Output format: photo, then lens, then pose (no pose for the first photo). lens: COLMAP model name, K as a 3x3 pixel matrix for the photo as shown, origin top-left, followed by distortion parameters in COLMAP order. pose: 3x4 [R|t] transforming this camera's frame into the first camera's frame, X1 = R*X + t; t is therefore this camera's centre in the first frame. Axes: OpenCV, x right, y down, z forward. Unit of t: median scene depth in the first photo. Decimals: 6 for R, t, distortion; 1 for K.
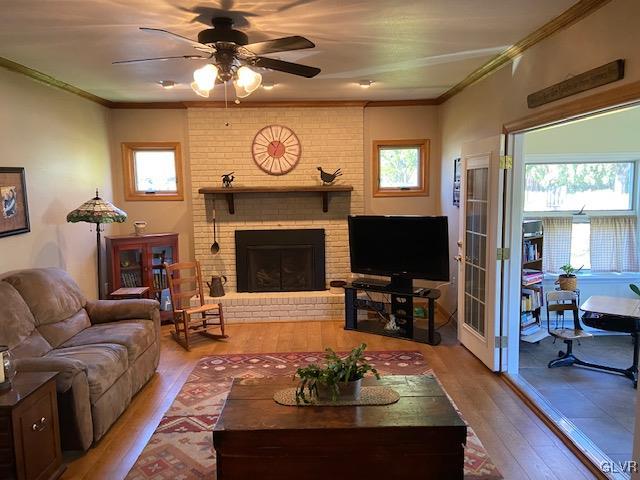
lens RADIAL K [[481.7, 0, 321.3], [0, 481.7, 240.1], [0, 0, 1]] dist [0.101402, -0.118649]
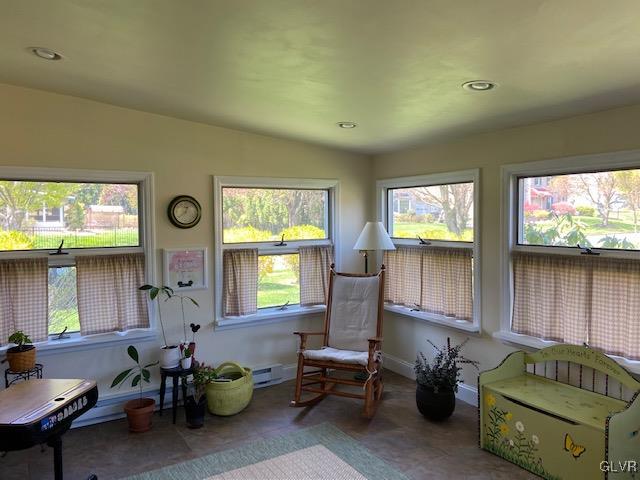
lens RADIAL K [[481.7, 0, 320.2], [0, 481.7, 240.4], [0, 0, 1]] dist [0.101402, -0.118649]
pose [[0.860851, -0.013628, 0.508674, 0.489833], [0.047097, 0.997484, -0.052981, -0.017331], [-0.506672, 0.069565, 0.859328, 0.209526]]
